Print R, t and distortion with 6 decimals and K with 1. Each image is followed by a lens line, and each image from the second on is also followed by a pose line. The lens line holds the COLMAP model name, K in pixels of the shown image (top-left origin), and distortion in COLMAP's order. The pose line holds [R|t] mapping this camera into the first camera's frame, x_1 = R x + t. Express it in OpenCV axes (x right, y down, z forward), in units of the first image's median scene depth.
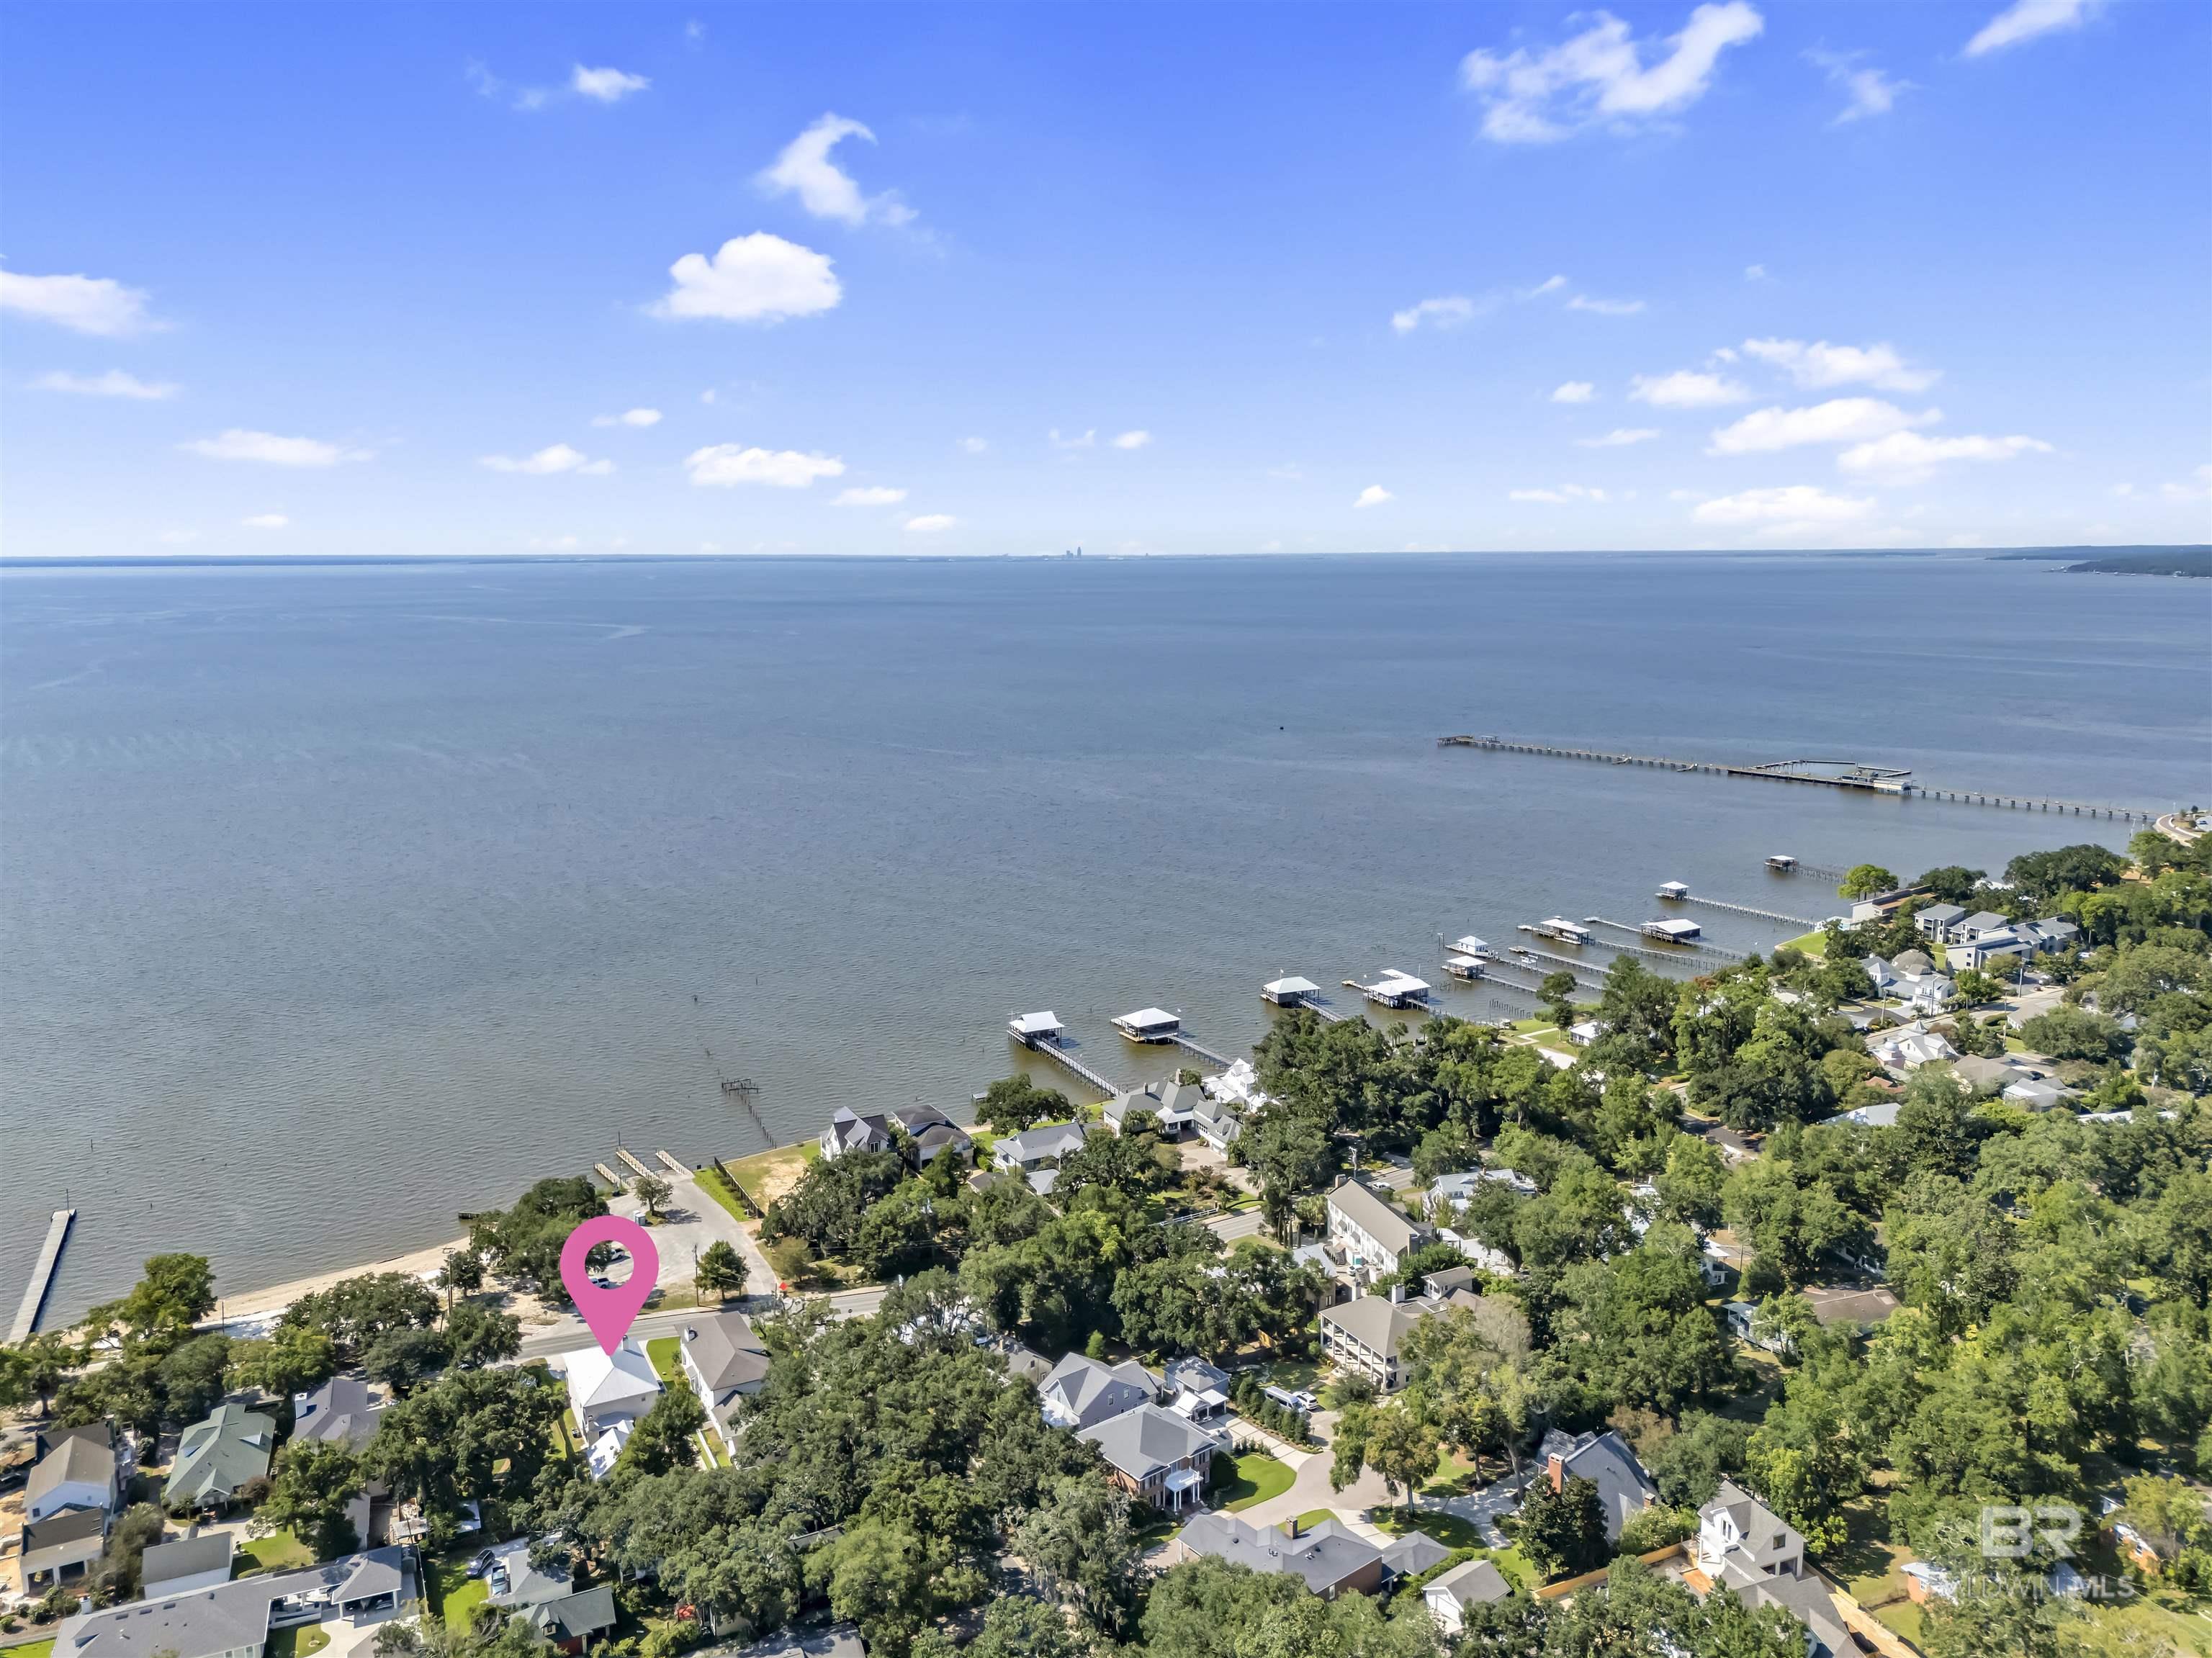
lens RADIAL K [[1639.2, 0, 1105.1], [0, 1639.2, 829.7], [0, 0, 1]] dist [0.046923, -0.031428]
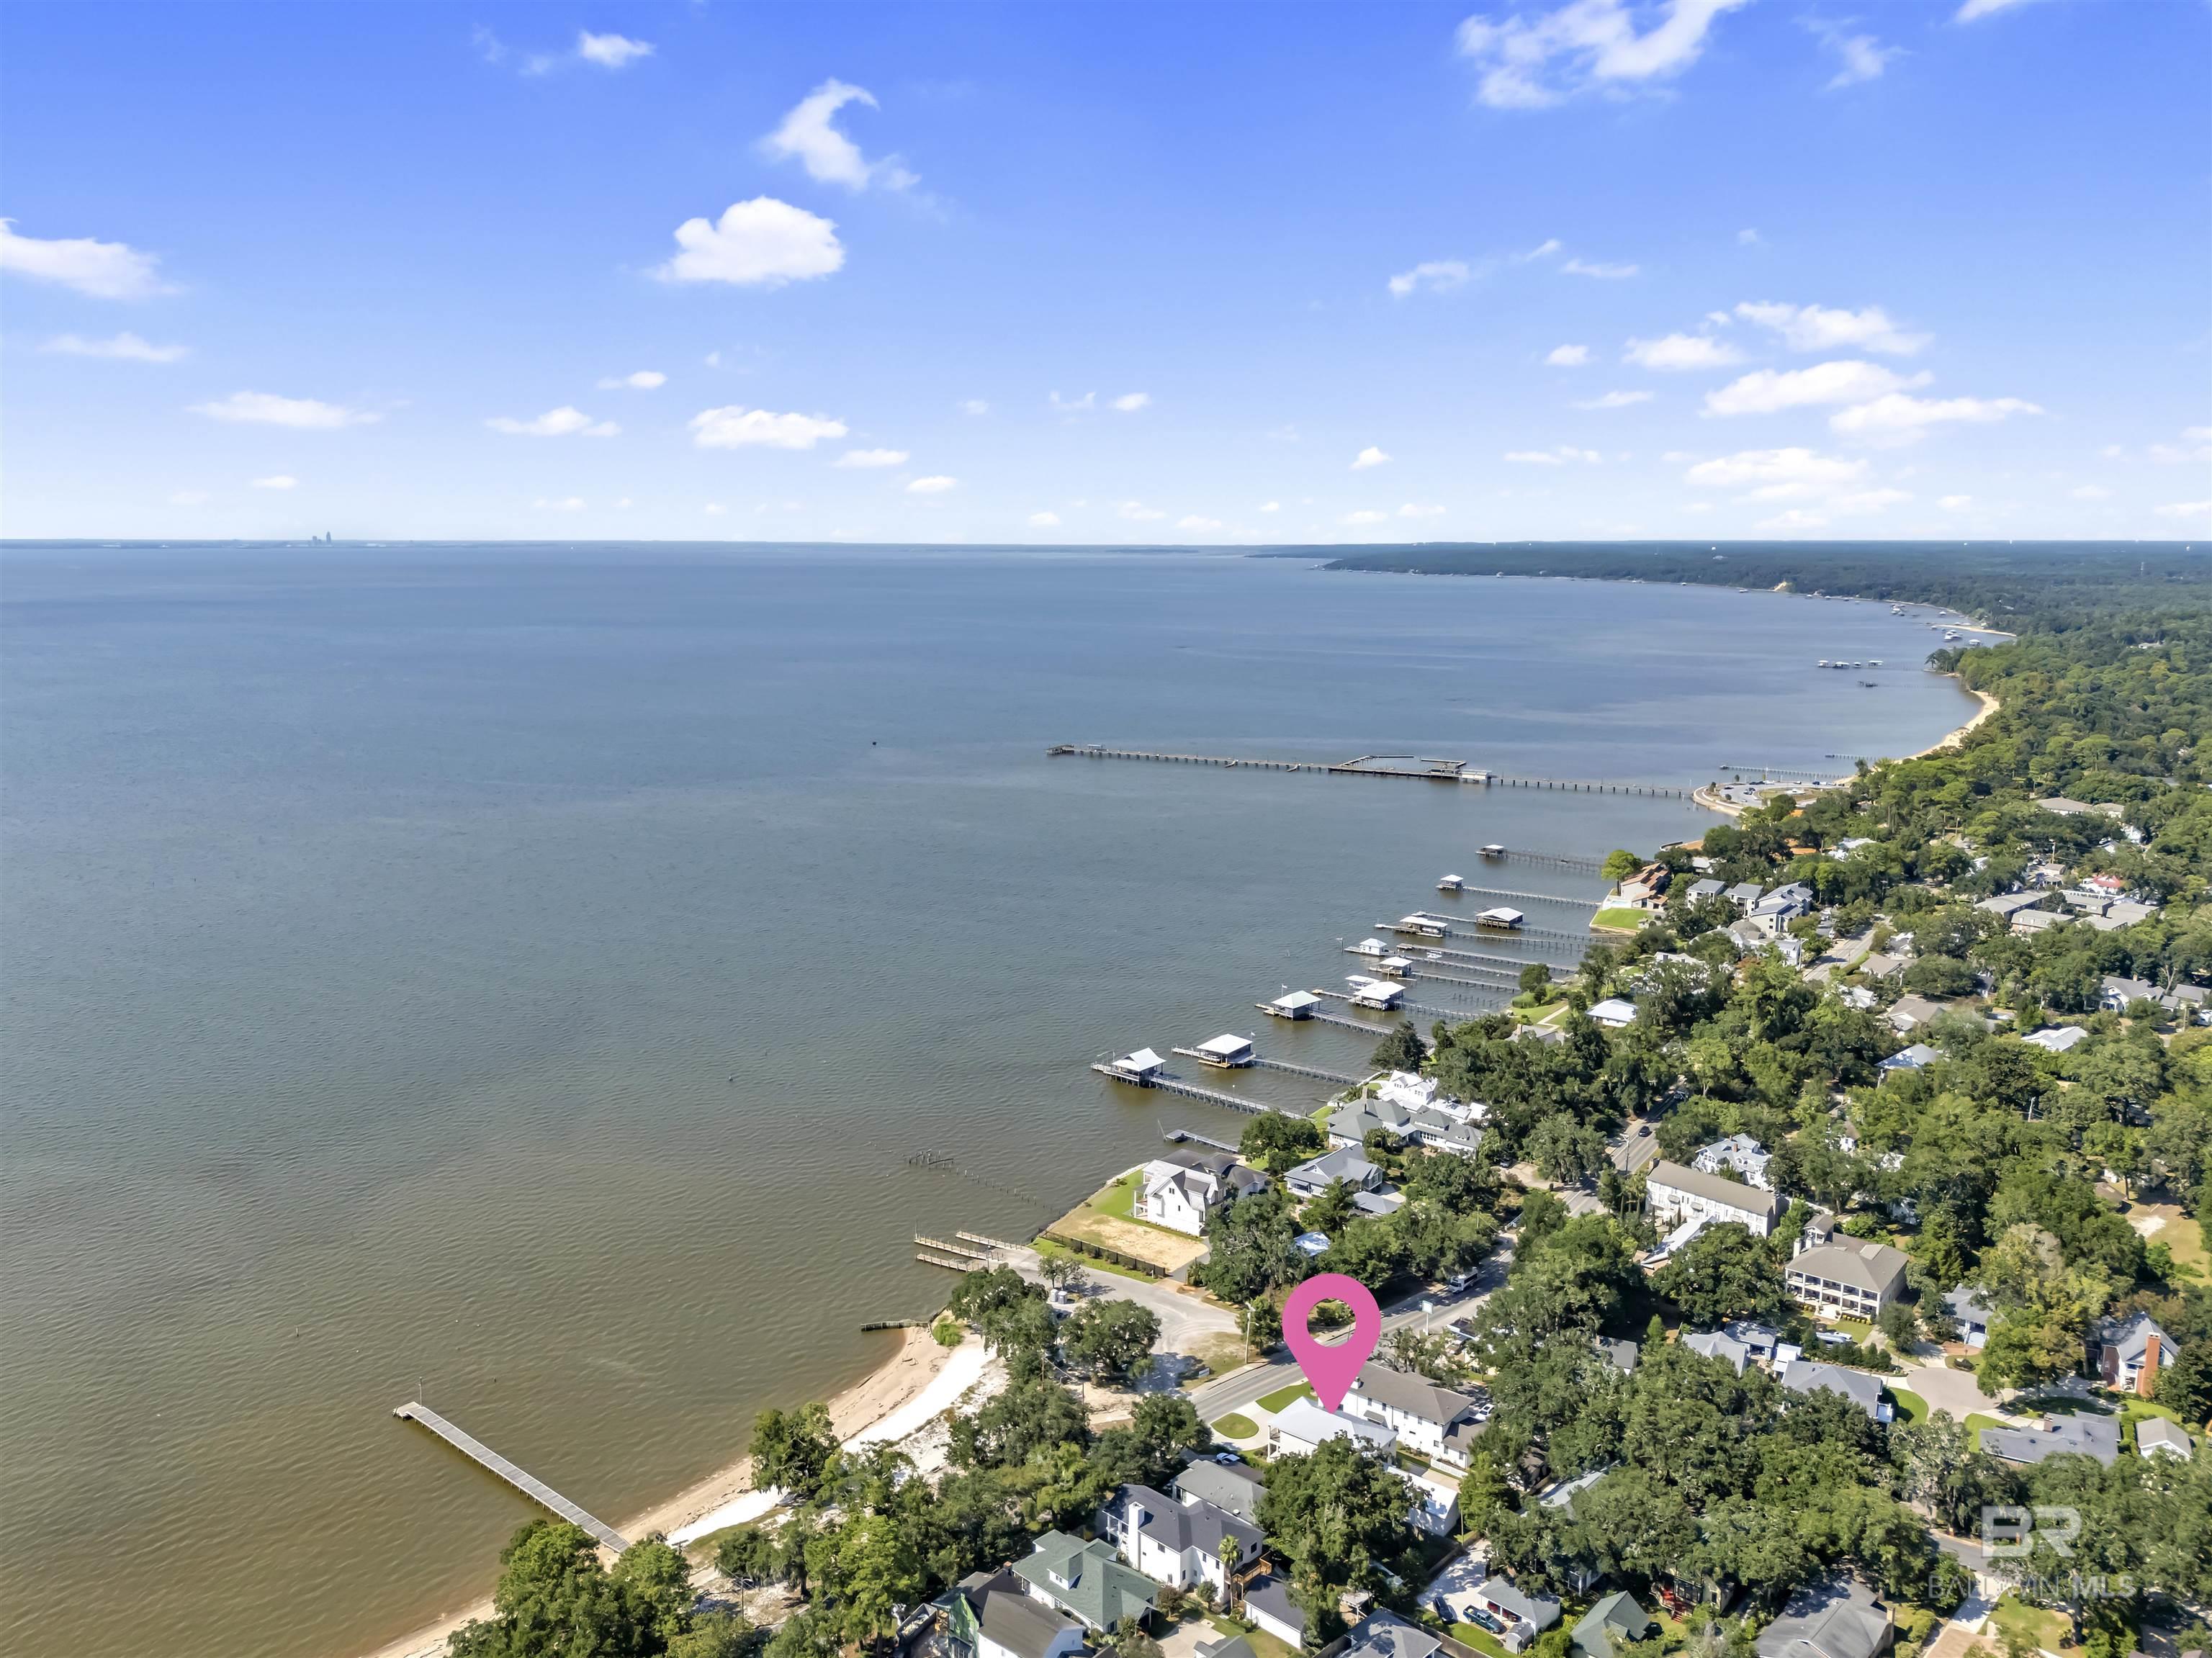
lens RADIAL K [[1639.2, 0, 1103.2], [0, 1639.2, 829.1], [0, 0, 1]] dist [0.046923, -0.031428]
pose [[0.918771, -0.065274, 0.389358, -0.331897], [0.063941, 0.997819, 0.016398, -0.035739], [-0.389579, 0.009830, 0.920941, 0.026209]]
